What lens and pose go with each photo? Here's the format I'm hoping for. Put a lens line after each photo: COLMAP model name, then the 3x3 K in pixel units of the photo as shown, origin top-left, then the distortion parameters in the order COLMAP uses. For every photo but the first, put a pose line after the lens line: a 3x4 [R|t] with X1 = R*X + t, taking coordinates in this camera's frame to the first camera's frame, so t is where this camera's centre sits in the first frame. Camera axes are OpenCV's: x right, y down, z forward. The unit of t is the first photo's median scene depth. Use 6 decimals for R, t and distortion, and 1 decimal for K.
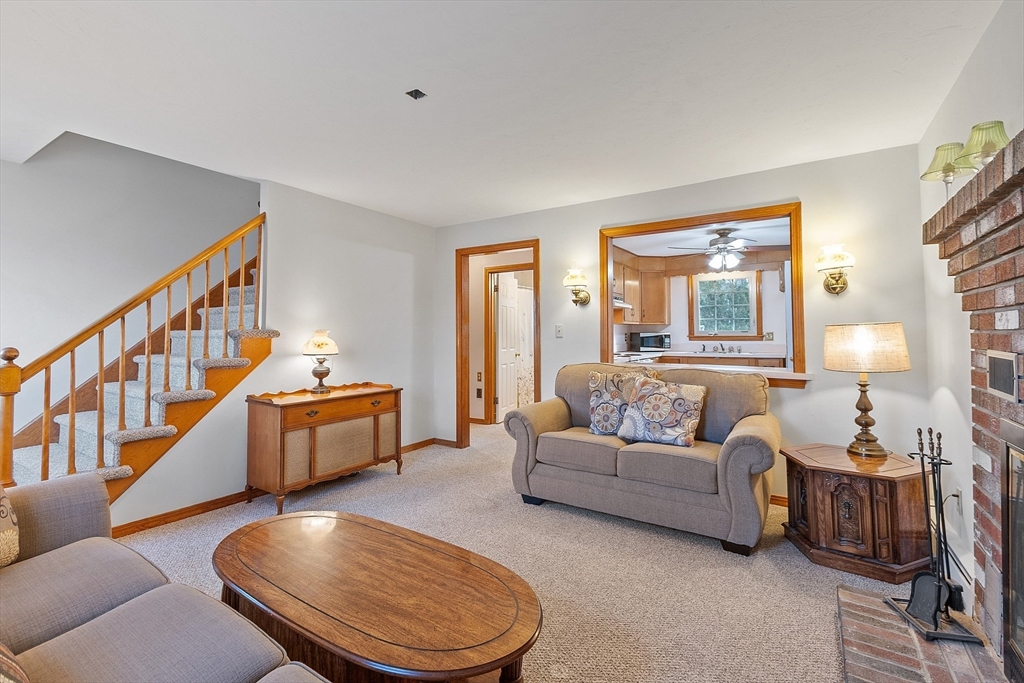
lens RADIAL K [[451.1, 0, 514.7], [0, 451.1, 322.3], [0, 0, 1]] dist [0.007719, -0.000345]
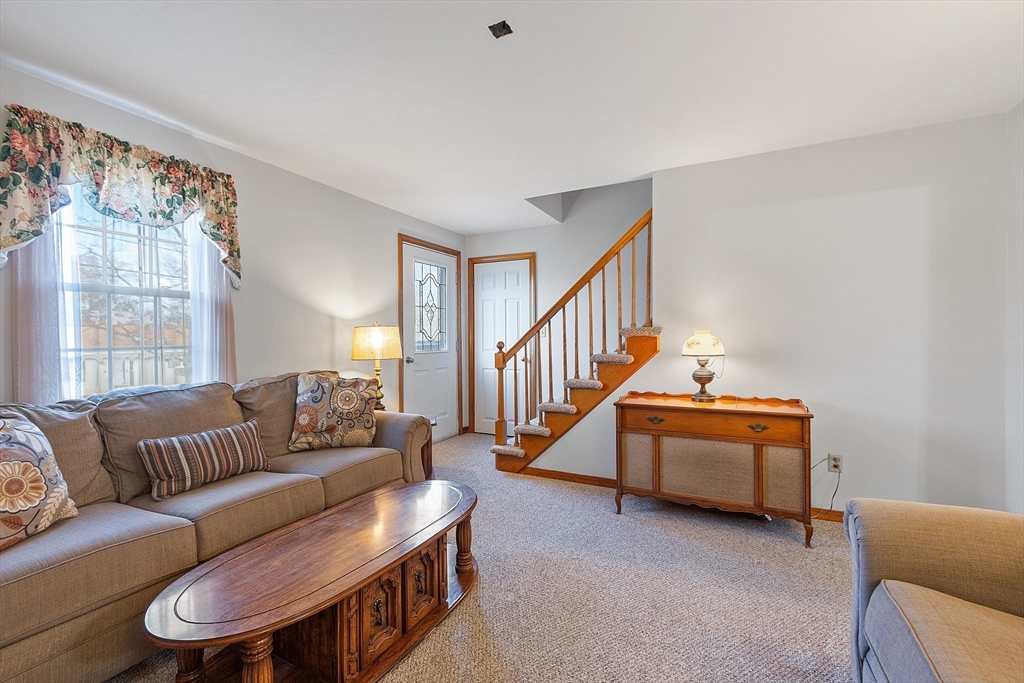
lens RADIAL K [[451.1, 0, 508.1], [0, 451.1, 340.1], [0, 0, 1]] dist [0.007719, -0.000345]
pose [[0.098463, 0.013227, -0.995053, 0.165078], [0.037257, 0.999162, 0.016969, 0.006747], [0.994443, -0.038744, 0.097888, 0.250808]]
